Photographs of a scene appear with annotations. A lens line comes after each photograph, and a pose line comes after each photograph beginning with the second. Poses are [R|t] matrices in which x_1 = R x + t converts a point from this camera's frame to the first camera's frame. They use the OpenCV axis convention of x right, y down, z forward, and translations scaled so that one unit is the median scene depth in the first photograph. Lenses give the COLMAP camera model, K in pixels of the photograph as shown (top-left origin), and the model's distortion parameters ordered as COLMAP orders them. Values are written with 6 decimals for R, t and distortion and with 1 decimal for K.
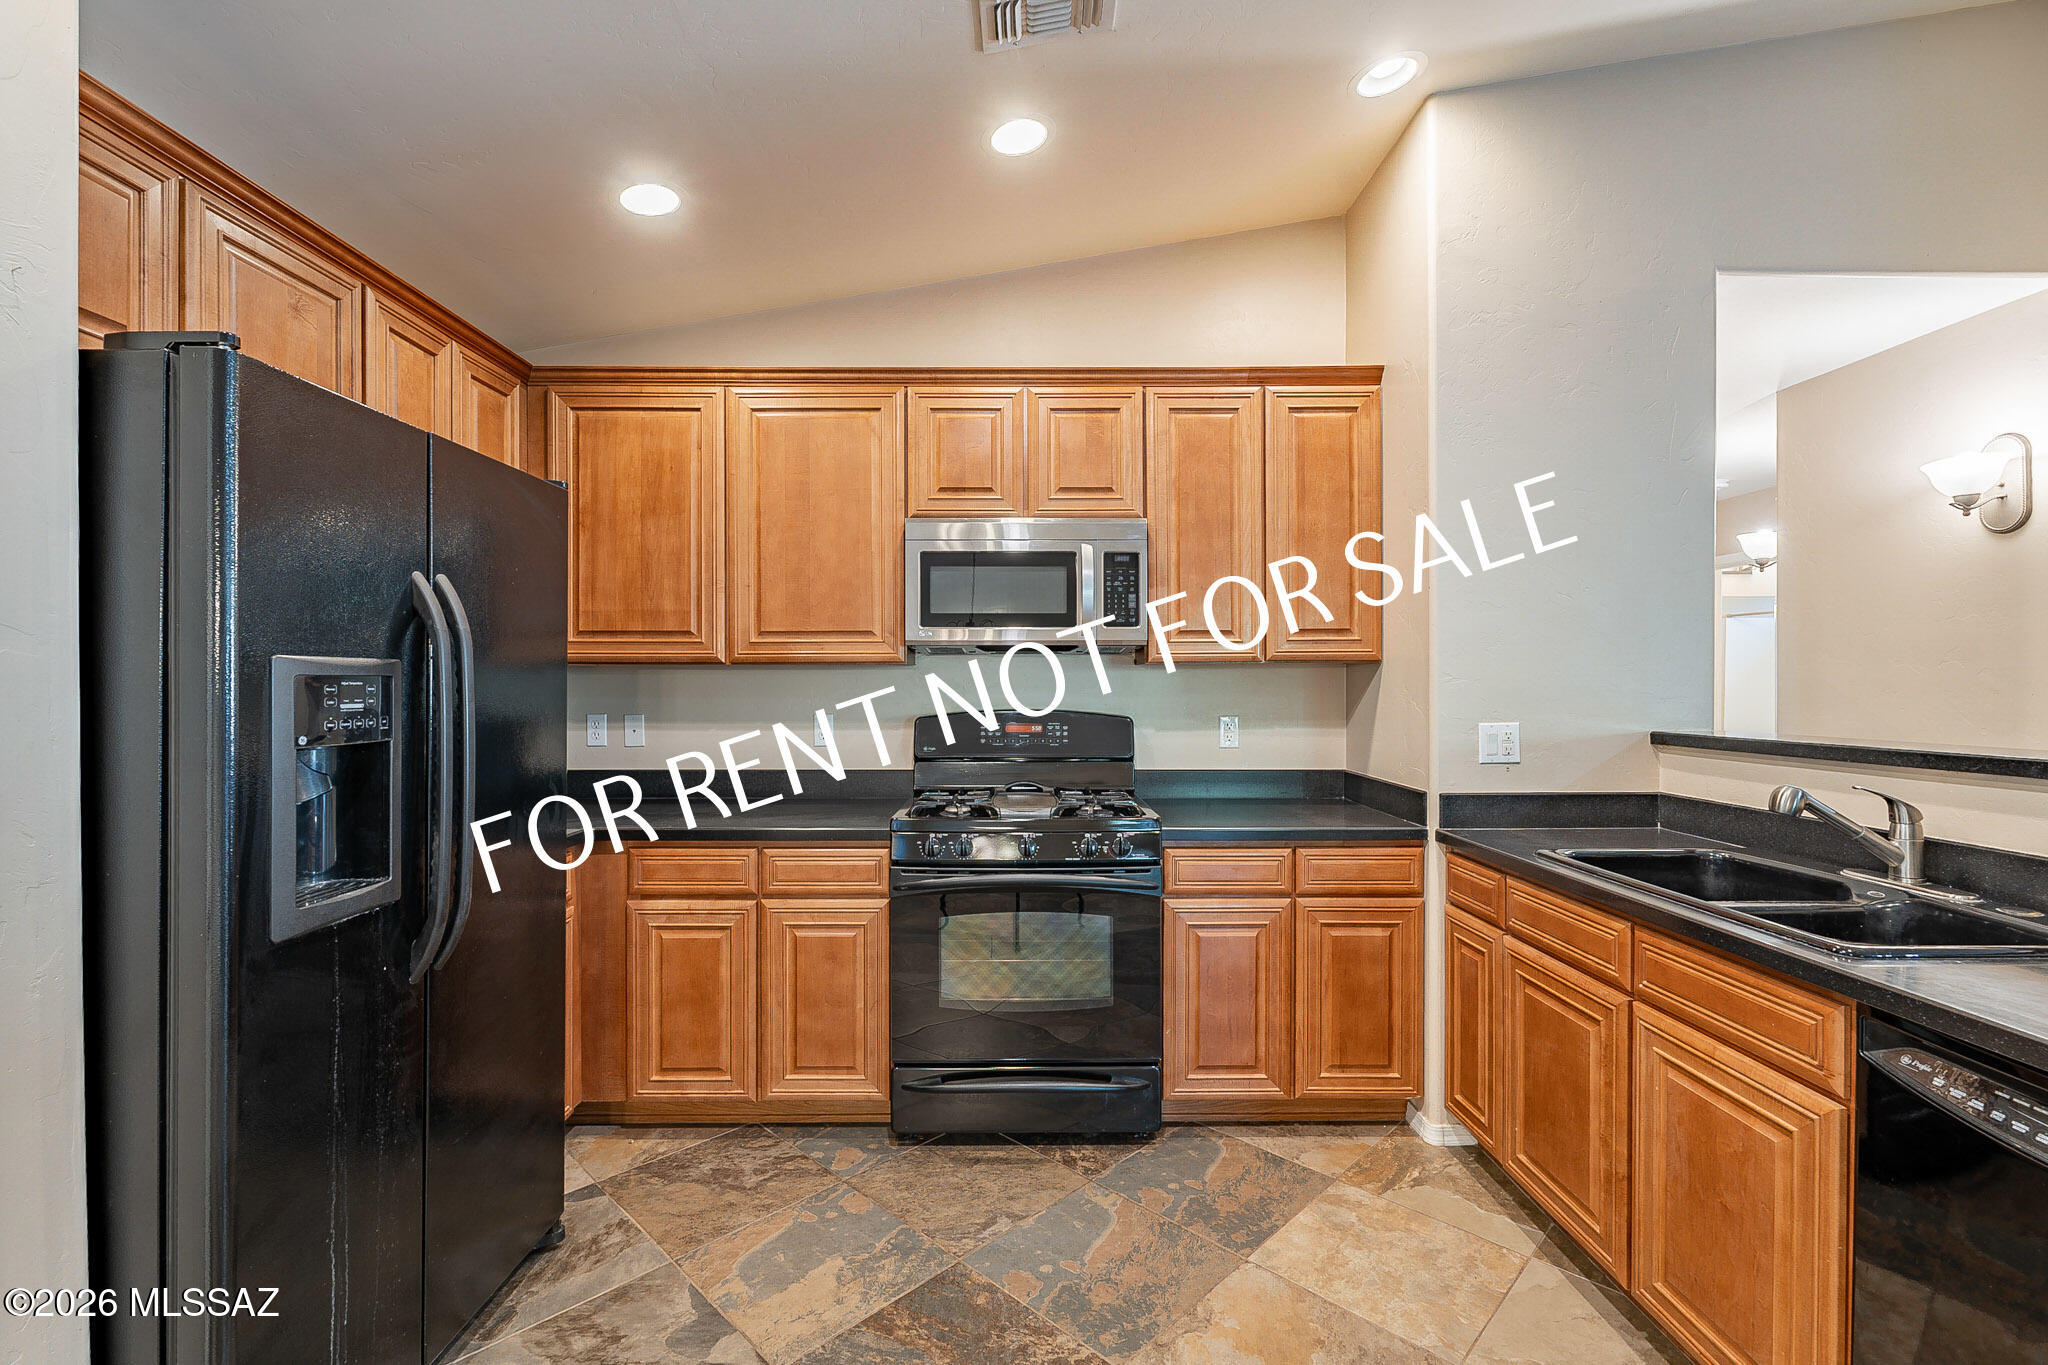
lens RADIAL K [[902.0, 0, 1022.9], [0, 902.0, 684.8], [0, 0, 1]] dist [-0.003179, 0.000129]
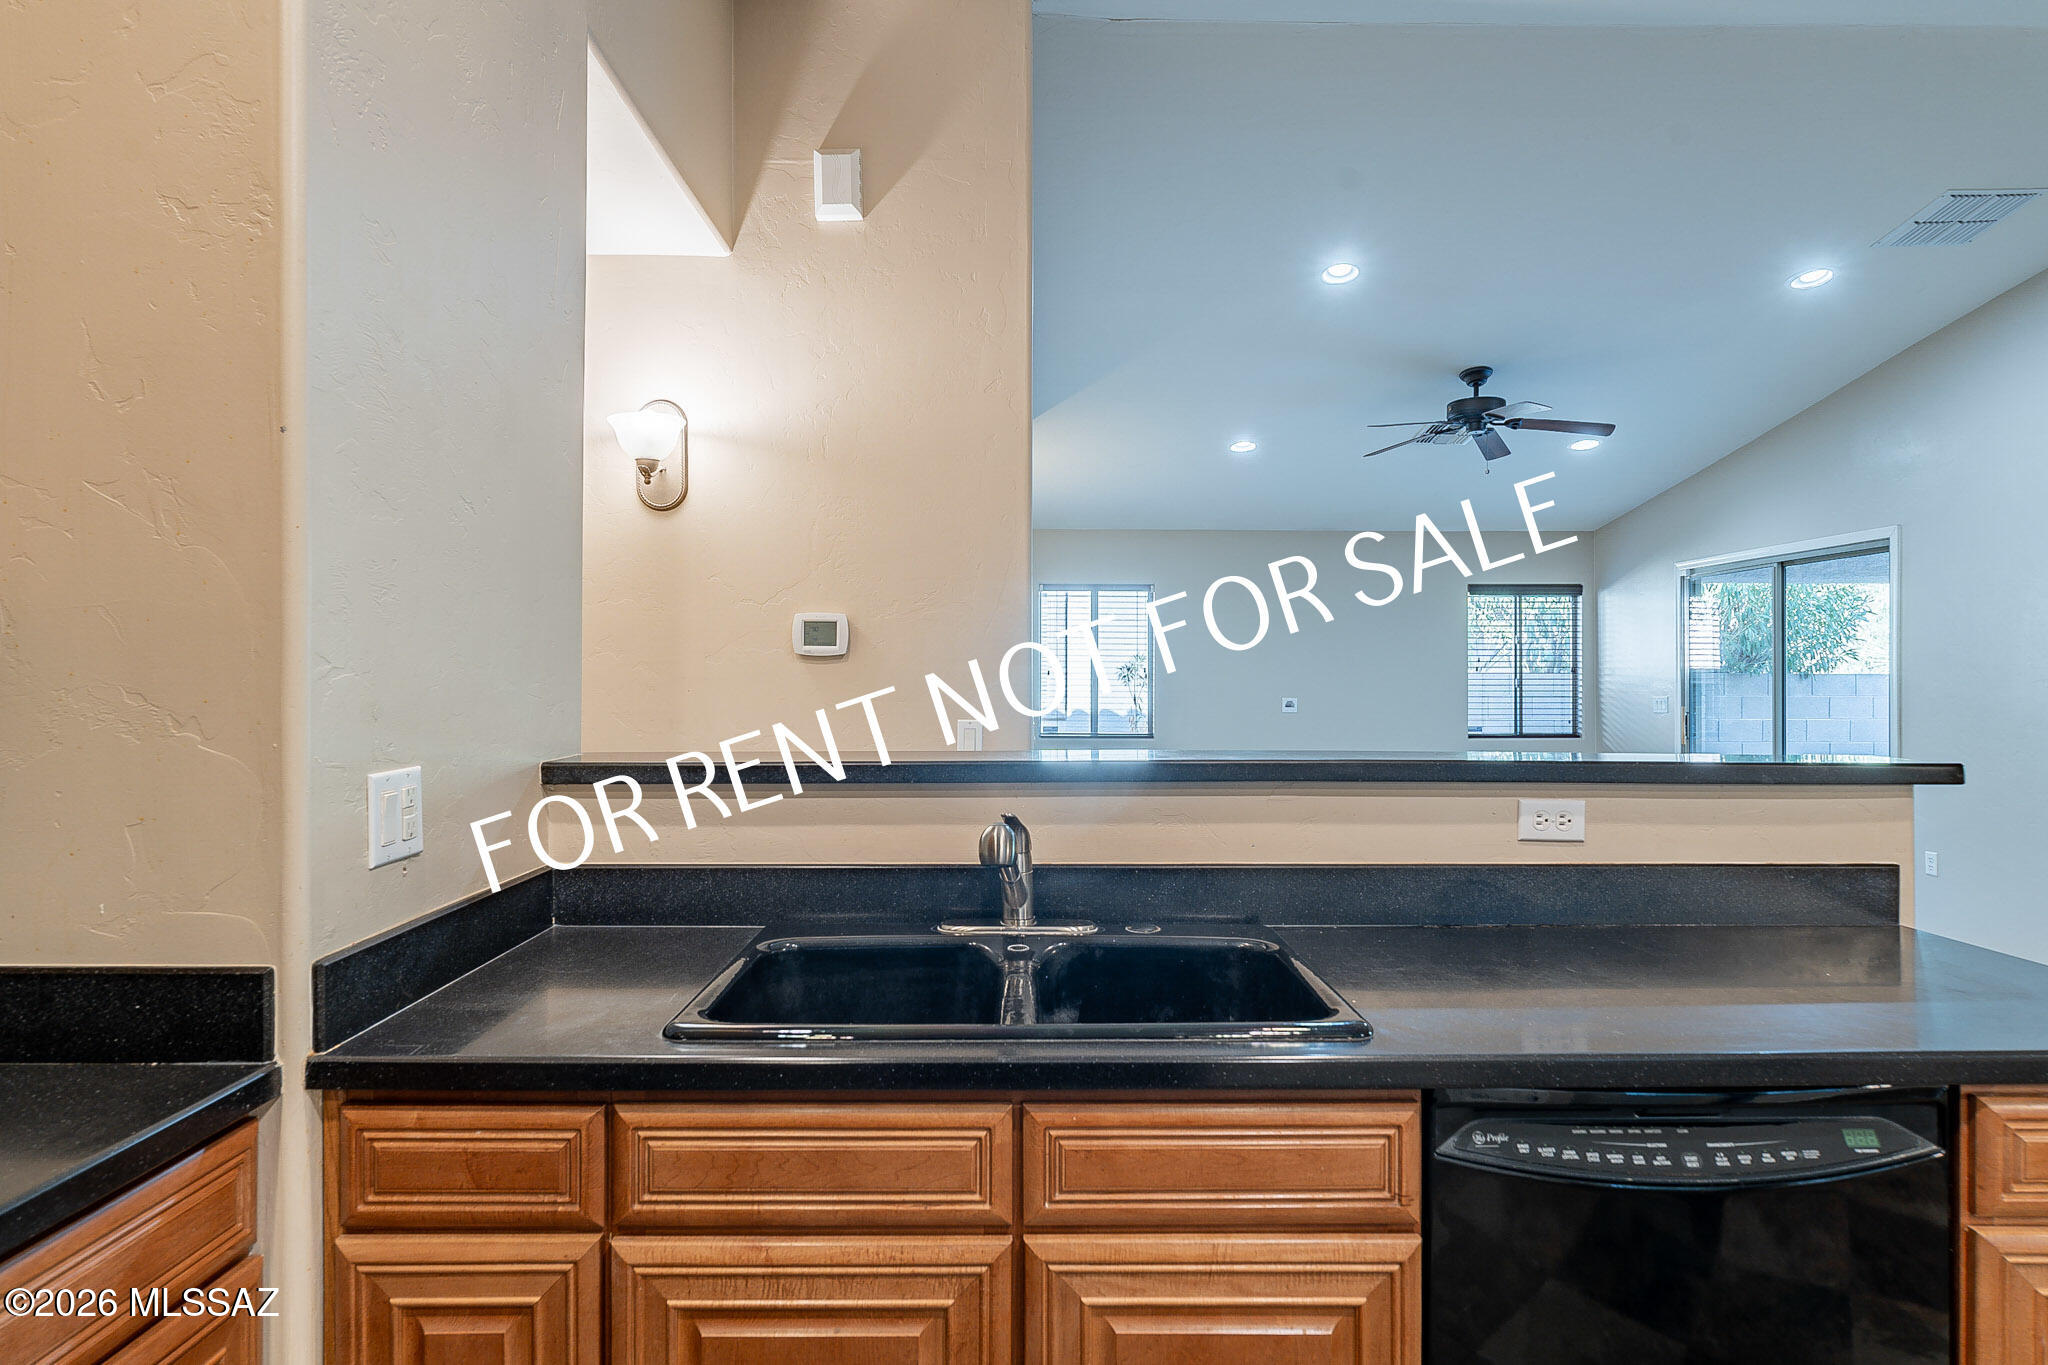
lens RADIAL K [[1114.8, 0, 1024.0], [0, 1114.8, 682.5], [0, 0, 1]] dist [-0.001668, -0.000492]
pose [[0.006113, -0.005307, 0.999967, -0.017502], [0.002989, 0.999982, 0.005289, -0.003027], [-0.999977, 0.002957, 0.006128, 0.684733]]
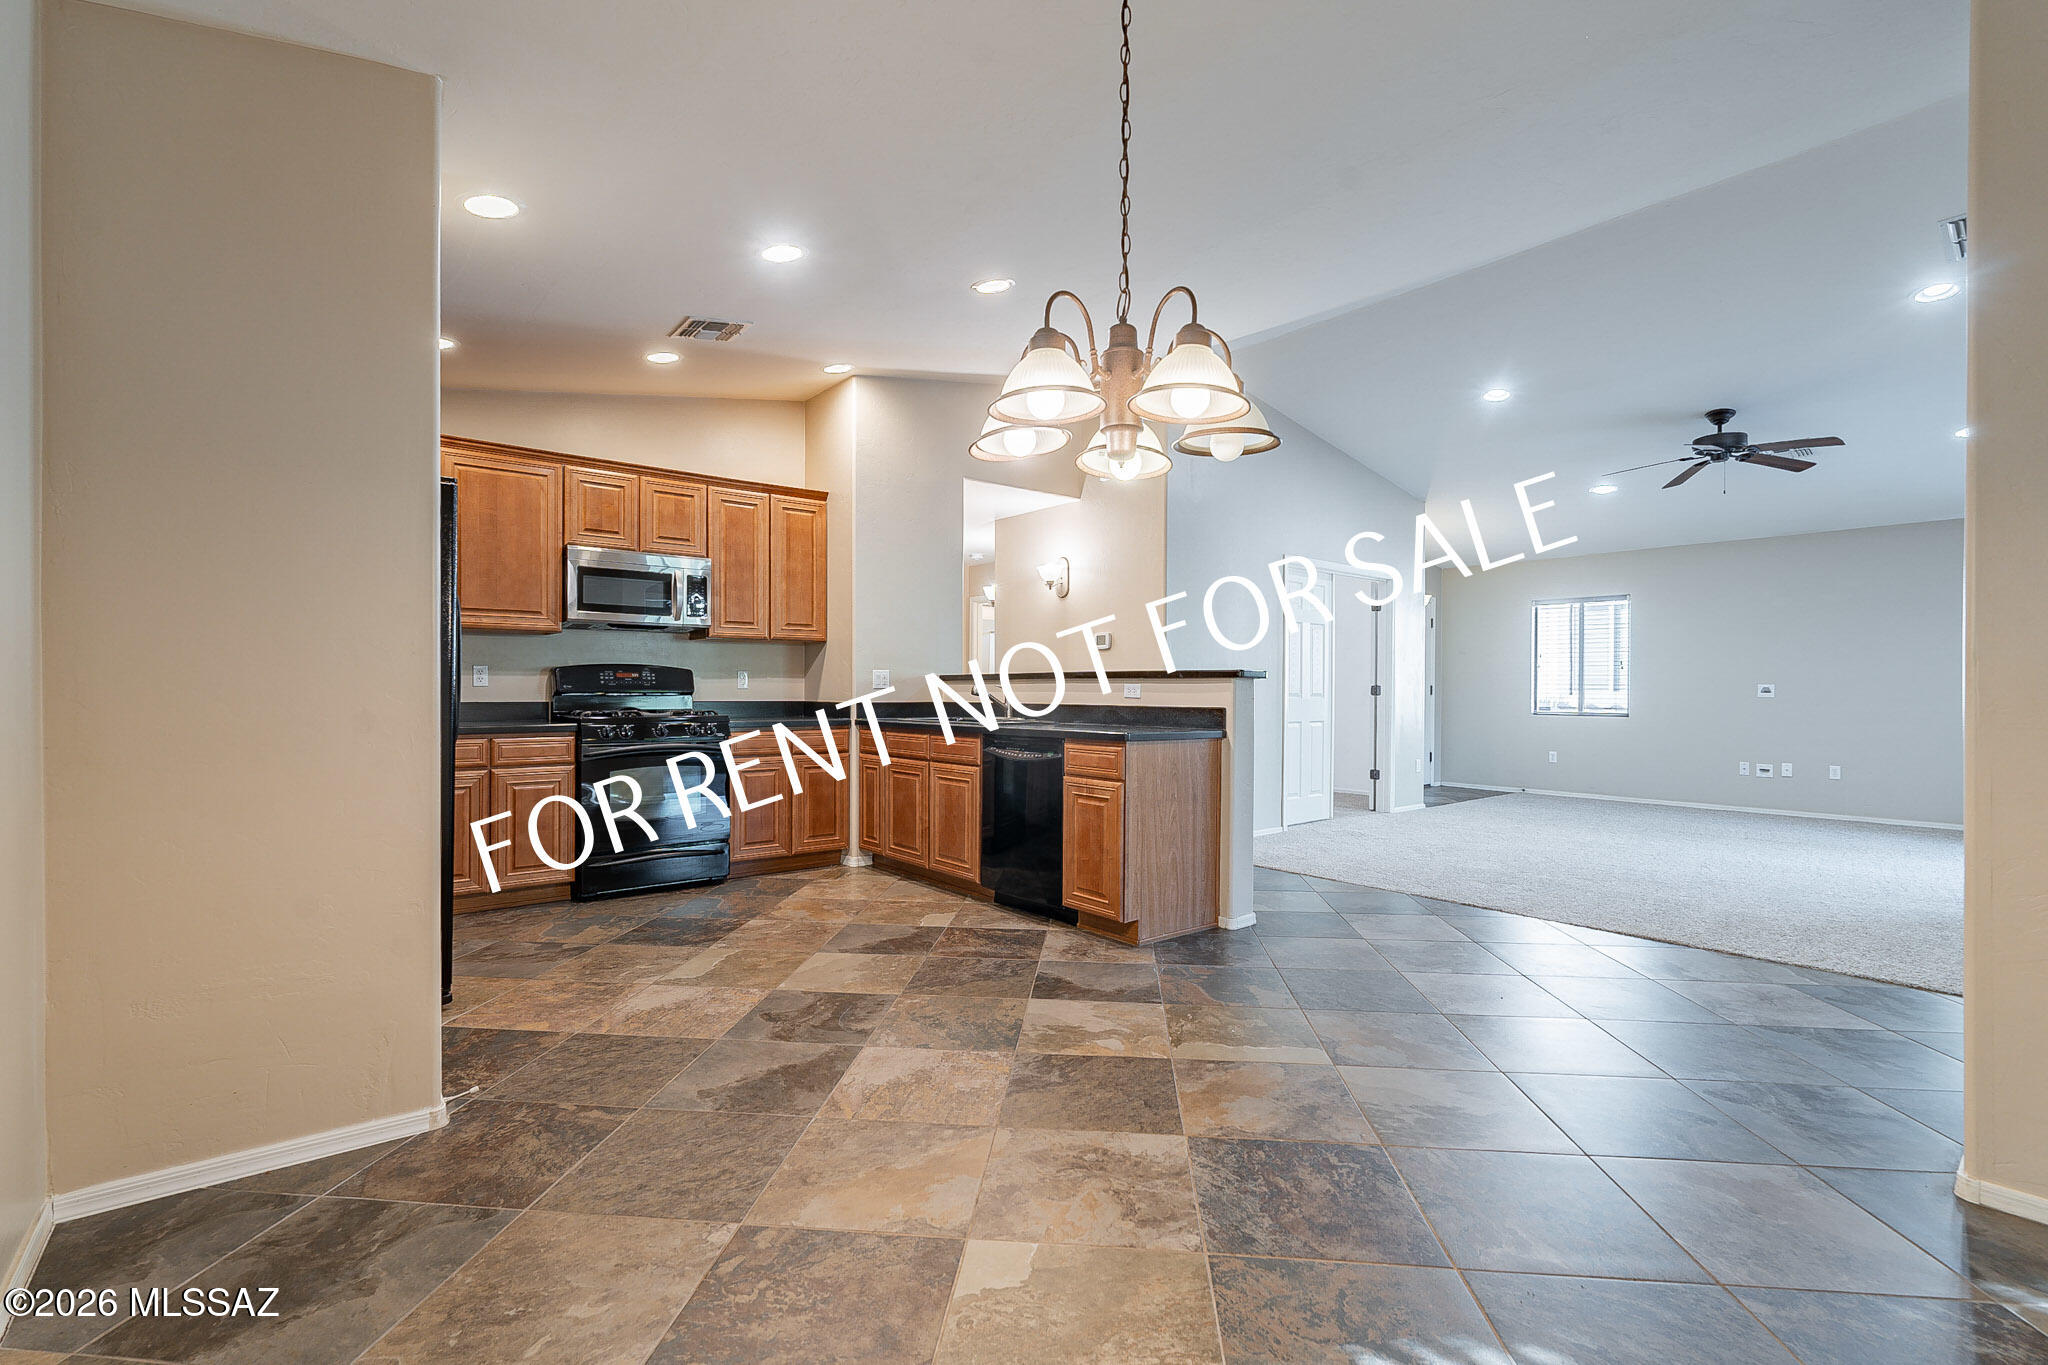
lens RADIAL K [[898.5, 0, 1019.3], [0, 898.5, 692.1], [0, 0, 1]] dist [-0.001223, 0.000129]
pose [[0.780728, 0.001386, 0.624870, -0.566531], [-0.002068, 0.999998, 0.000366, 0.093629], [-0.624868, -0.001578, 0.780729, -0.902724]]
